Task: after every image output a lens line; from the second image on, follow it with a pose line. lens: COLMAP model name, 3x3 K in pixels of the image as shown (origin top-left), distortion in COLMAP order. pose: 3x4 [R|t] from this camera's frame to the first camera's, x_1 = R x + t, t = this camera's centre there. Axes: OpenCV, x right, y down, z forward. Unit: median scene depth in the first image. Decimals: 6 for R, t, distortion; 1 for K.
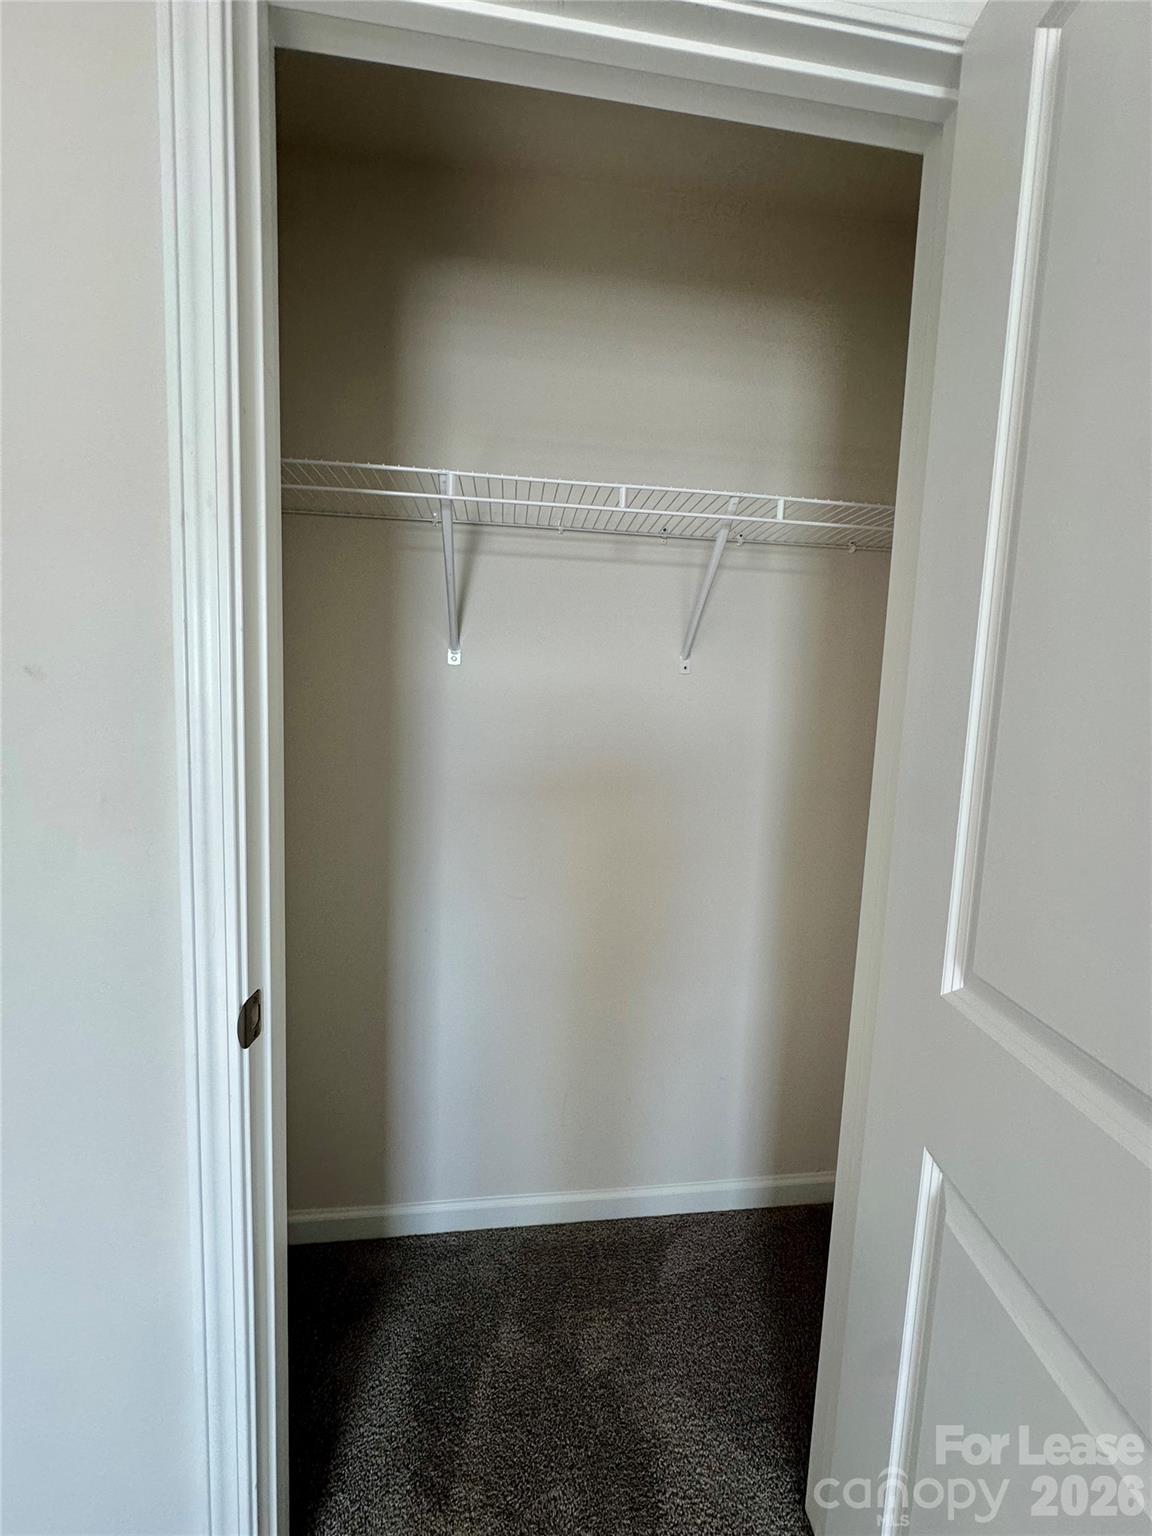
lens RADIAL K [[627.1, 0, 576.0], [0, 627.1, 768.0], [0, 0, 1]] dist [0.000197, 0.000130]
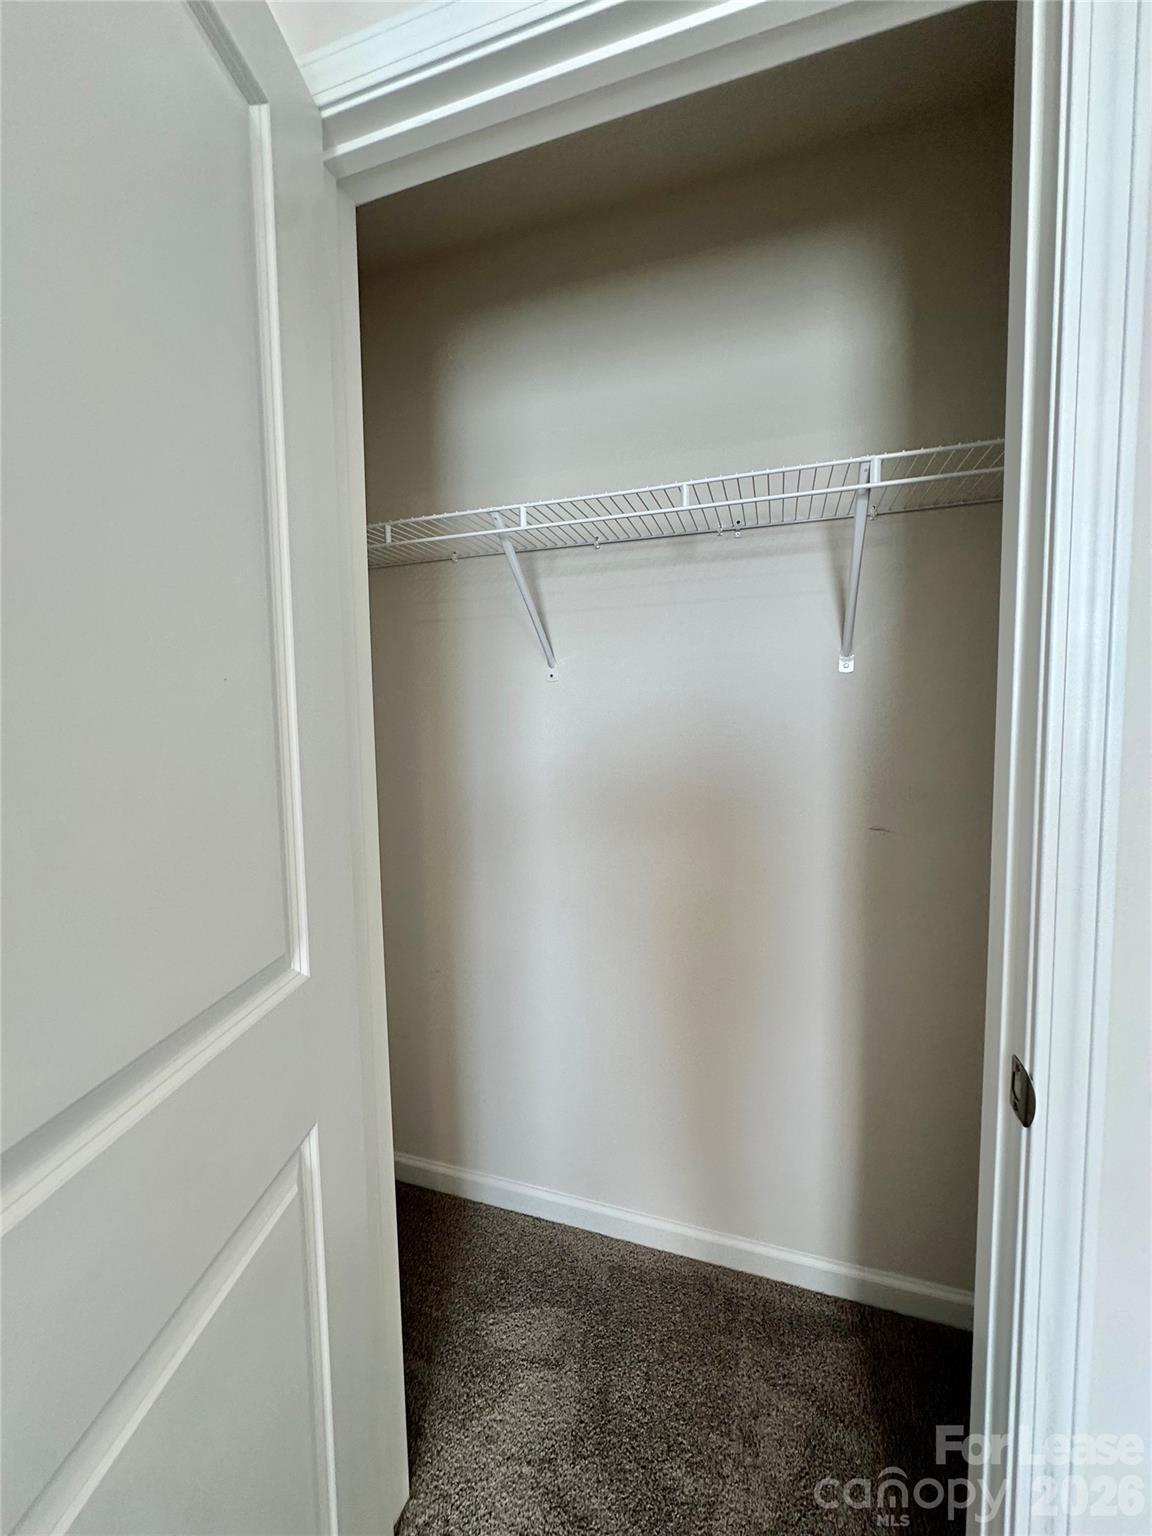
lens RADIAL K [[650.3, 0, 576.7], [0, 650.3, 773.5], [0, 0, 1]] dist [-0.001409, -0.000417]
pose [[0.889863, -0.004620, -0.456205, 0.385521], [-0.001809, 0.999905, -0.013654, 0.006547], [0.456225, 0.012975, 0.889770, 0.049231]]
